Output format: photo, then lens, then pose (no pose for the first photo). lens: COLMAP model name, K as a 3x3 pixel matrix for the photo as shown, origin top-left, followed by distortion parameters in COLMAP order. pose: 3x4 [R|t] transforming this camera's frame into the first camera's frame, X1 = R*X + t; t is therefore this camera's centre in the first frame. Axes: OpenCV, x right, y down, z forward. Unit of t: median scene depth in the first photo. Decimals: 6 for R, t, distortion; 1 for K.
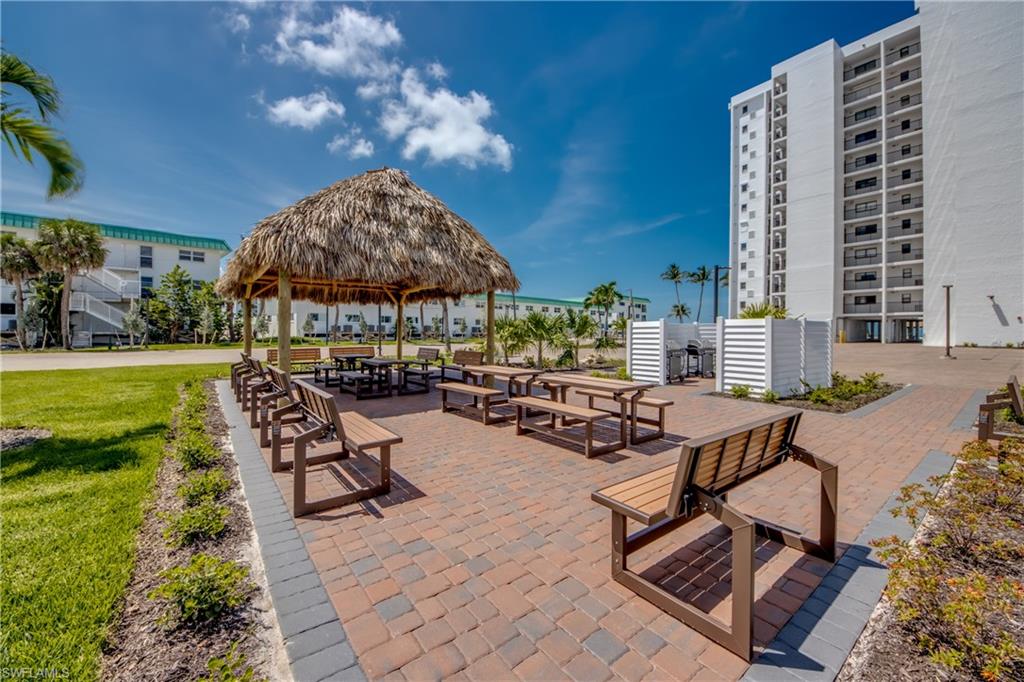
lens RADIAL K [[402.1, 0, 512.0], [0, 402.1, 341.0], [0, 0, 1]] dist [-0.043351, -0.000075]
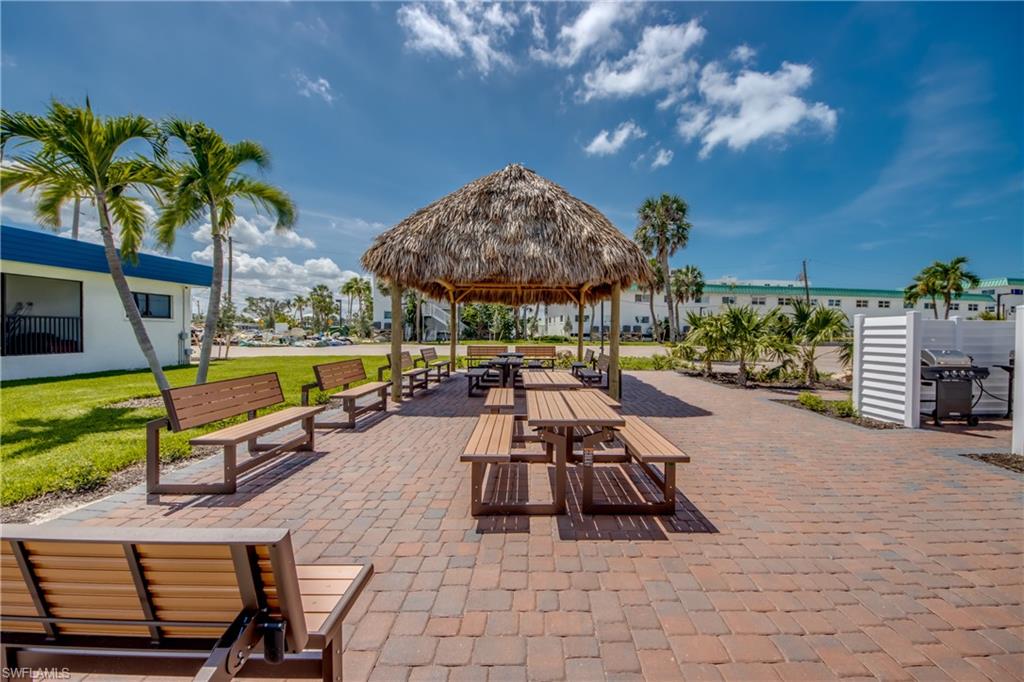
lens RADIAL K [[402.1, 0, 512.0], [0, 402.1, 341.0], [0, 0, 1]] dist [-0.043351, -0.000075]
pose [[0.781503, 0.016905, -0.623672, 0.312004], [-0.017166, 0.999837, 0.005591, -0.007639], [0.623665, 0.006336, 0.781666, 0.248880]]
